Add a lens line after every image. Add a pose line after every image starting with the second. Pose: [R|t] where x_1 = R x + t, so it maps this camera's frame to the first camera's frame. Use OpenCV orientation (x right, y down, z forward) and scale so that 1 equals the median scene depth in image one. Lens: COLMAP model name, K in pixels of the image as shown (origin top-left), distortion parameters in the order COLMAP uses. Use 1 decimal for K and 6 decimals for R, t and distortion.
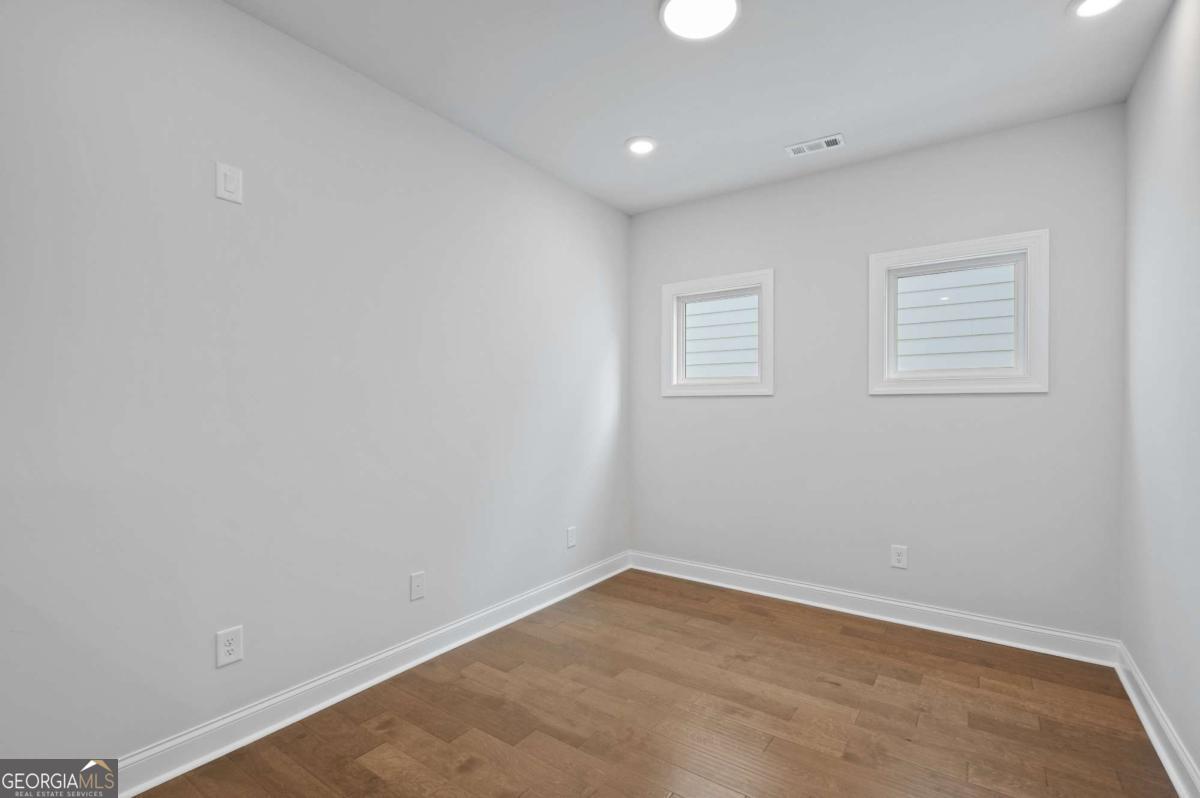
lens RADIAL K [[540.4, 0, 600.2], [0, 540.4, 401.5], [0, 0, 1]] dist [0.003900, 0.000354]
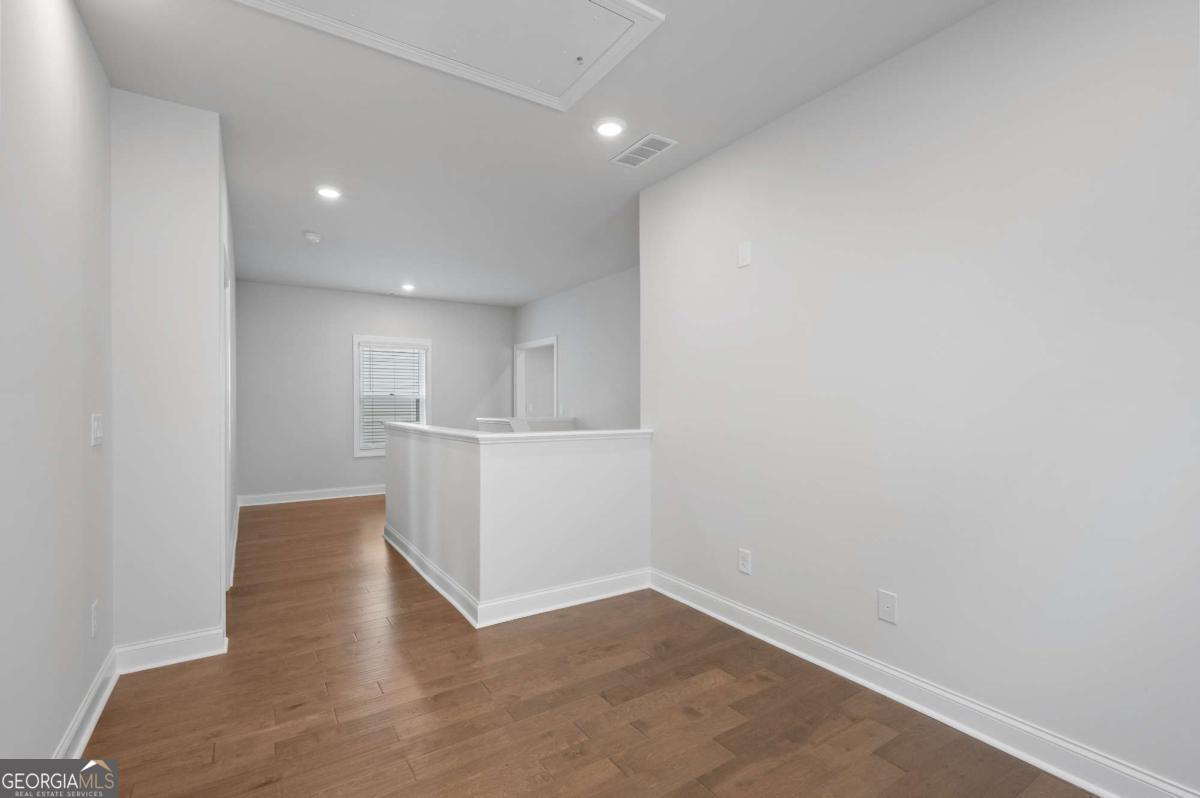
lens RADIAL K [[540.4, 0, 600.7], [0, 540.4, 400.4], [0, 0, 1]] dist [0.003900, 0.000354]
pose [[-0.351886, 0.006738, -0.936018, 0.806390], [0.002079, 0.999977, 0.006417, 0.001427], [0.936040, 0.000312, -0.351892, 1.099681]]
